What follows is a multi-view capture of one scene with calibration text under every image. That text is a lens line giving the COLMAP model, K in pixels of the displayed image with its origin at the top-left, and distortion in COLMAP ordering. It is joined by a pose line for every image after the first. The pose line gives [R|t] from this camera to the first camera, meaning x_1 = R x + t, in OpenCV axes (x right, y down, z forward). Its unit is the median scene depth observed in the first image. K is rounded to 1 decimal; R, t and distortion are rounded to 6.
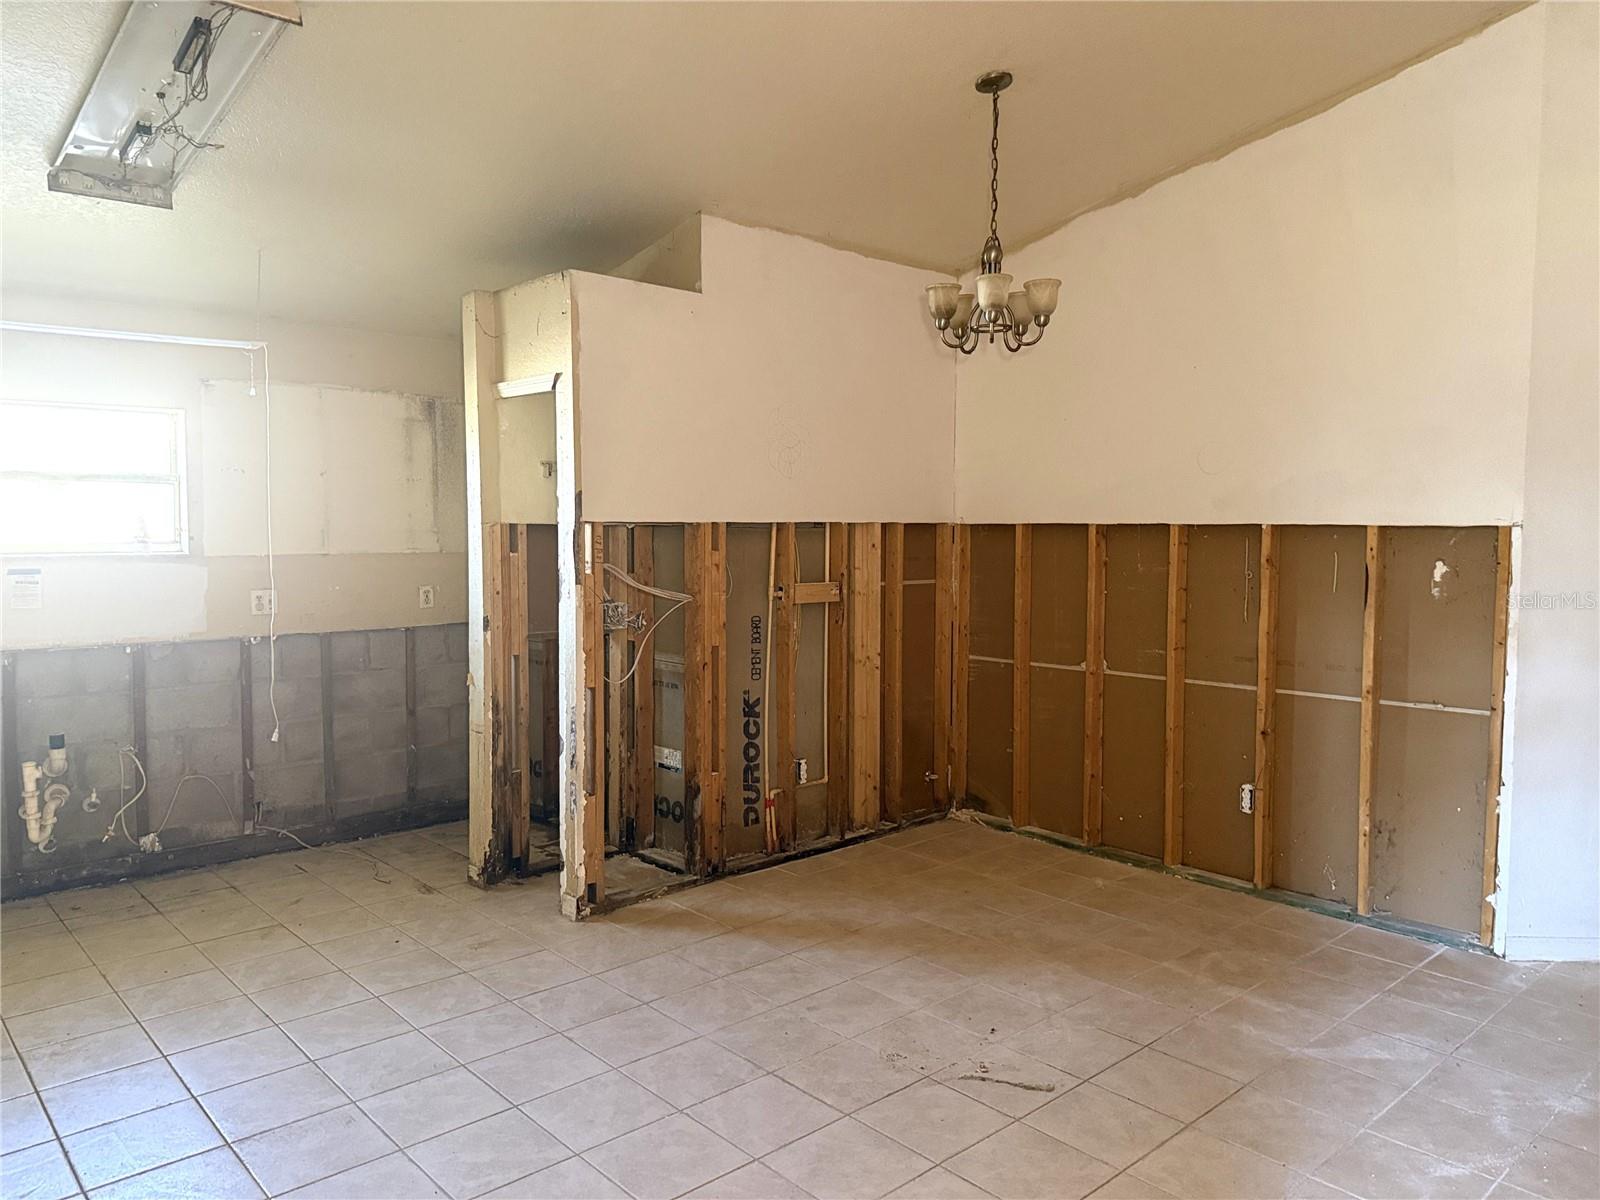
lens RADIAL K [[1135.5, 0, 801.7], [0, 1135.5, 597.2], [0, 0, 1]] dist [0.011625, 0.000773]
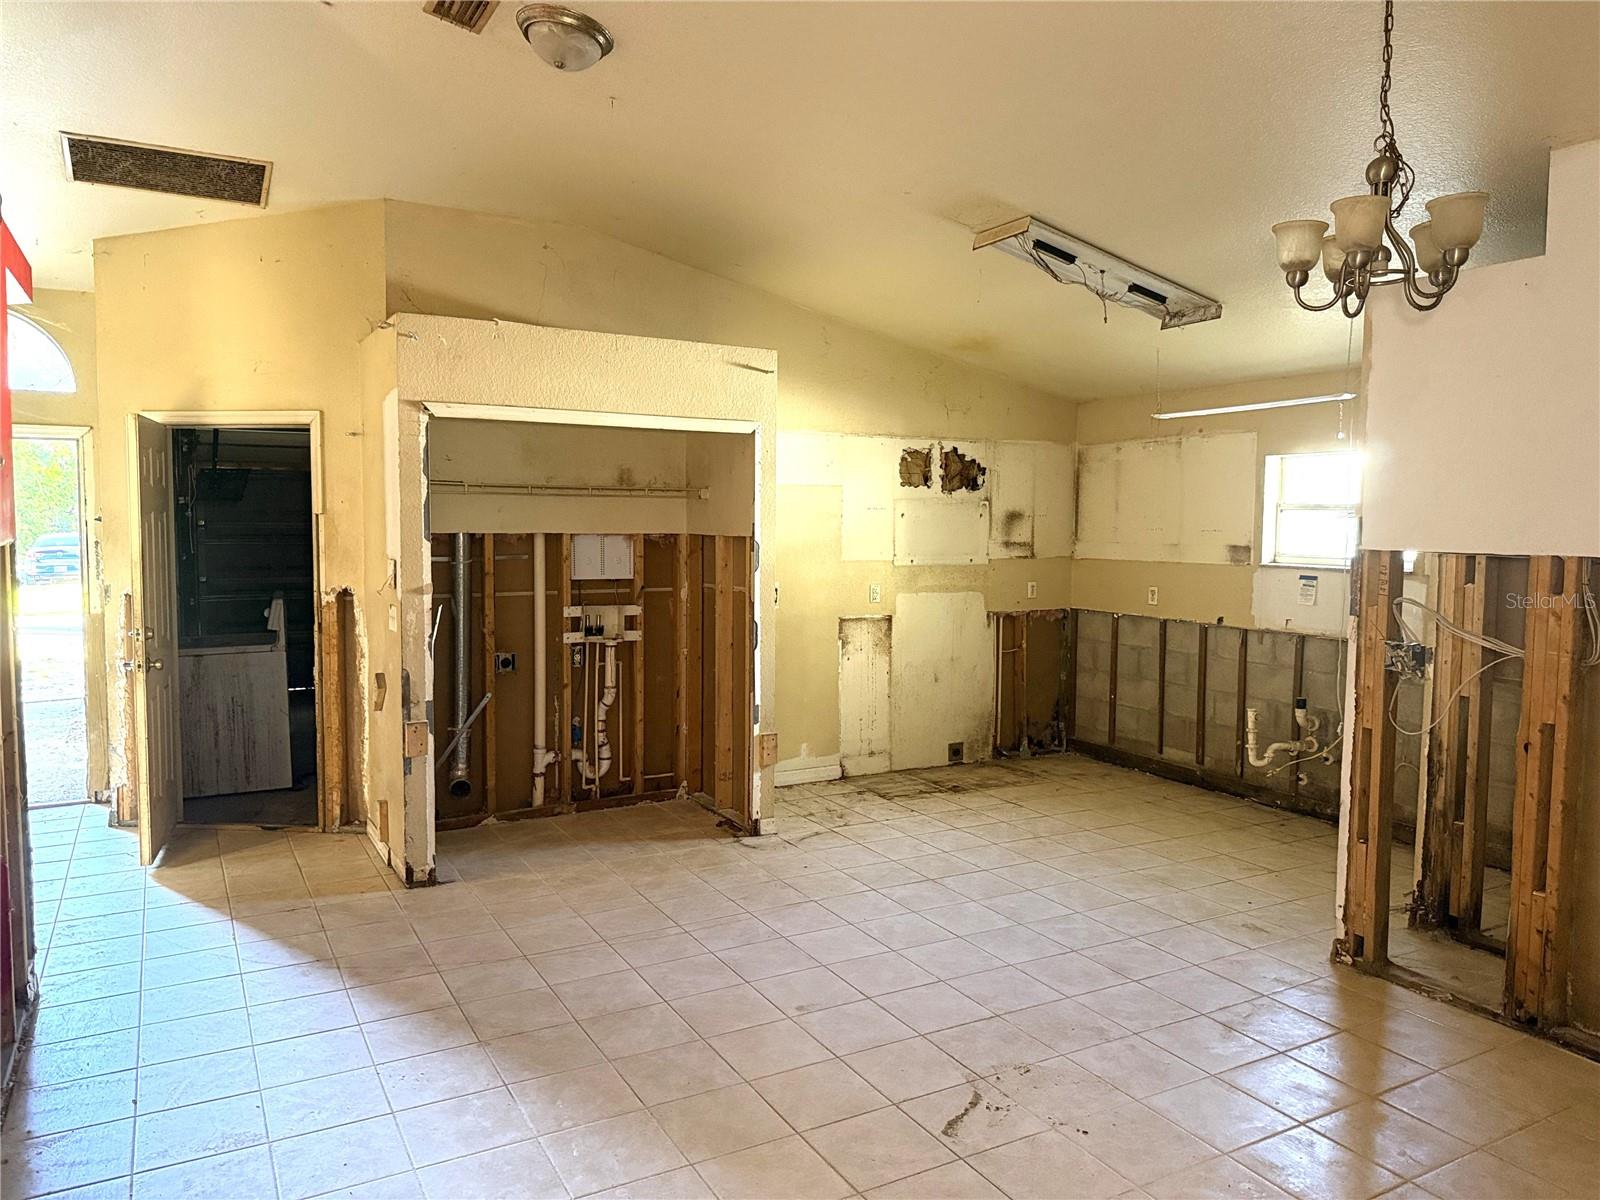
lens RADIAL K [[1135.5, 0, 802.4], [0, 1135.5, 598.6], [0, 0, 1]] dist [0.011625, 0.000773]
pose [[-0.231786, 0.064718, -0.970612, 0.816266], [-0.076643, 0.993468, 0.084544, -0.068616], [0.969743, 0.093986, -0.225311, 0.738501]]
